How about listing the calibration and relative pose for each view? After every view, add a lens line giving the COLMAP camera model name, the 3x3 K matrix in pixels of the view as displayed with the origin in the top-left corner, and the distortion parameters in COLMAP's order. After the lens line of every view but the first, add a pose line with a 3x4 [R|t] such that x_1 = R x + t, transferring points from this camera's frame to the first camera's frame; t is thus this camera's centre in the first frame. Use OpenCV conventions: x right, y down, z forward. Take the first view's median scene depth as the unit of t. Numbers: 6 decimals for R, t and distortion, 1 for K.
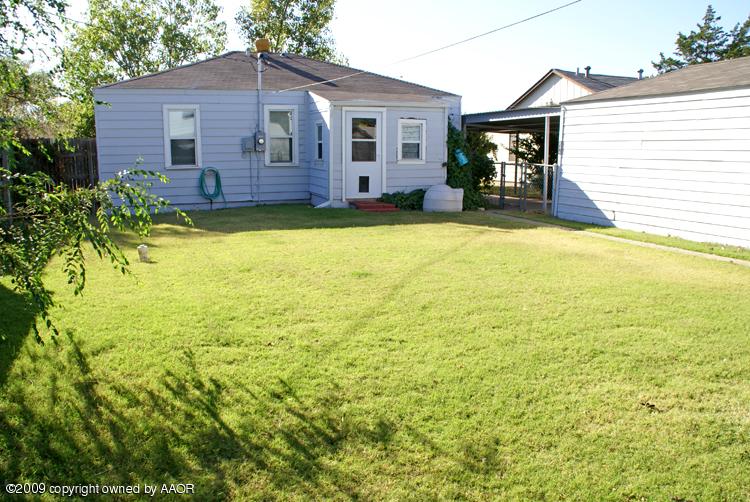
lens RADIAL K [[636.3, 0, 375.0], [0, 636.3, 251.0], [0, 0, 1]] dist [-0.190584, 0.166231]
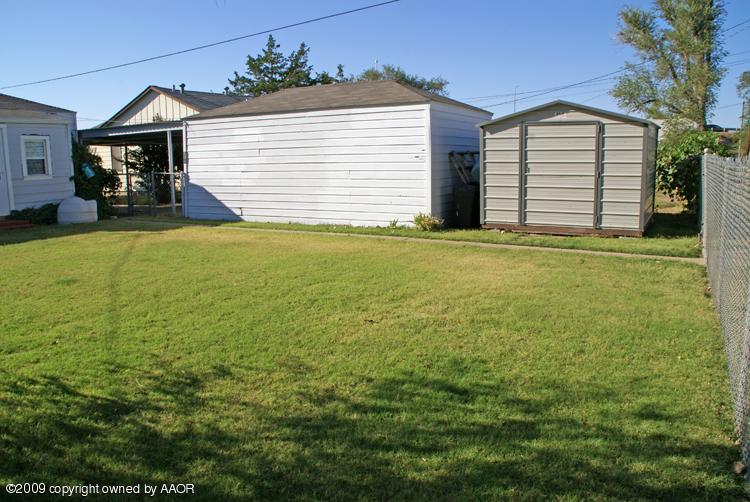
lens RADIAL K [[592.6, 0, 371.1], [0, 592.6, 260.4], [0, 0, 1]] dist [-0.173751, 0.127182]
pose [[0.780103, -0.123458, 0.613350, -0.103023], [0.113944, 0.991978, 0.054749, 0.003206], [-0.615188, 0.027178, 0.787912, -0.046801]]
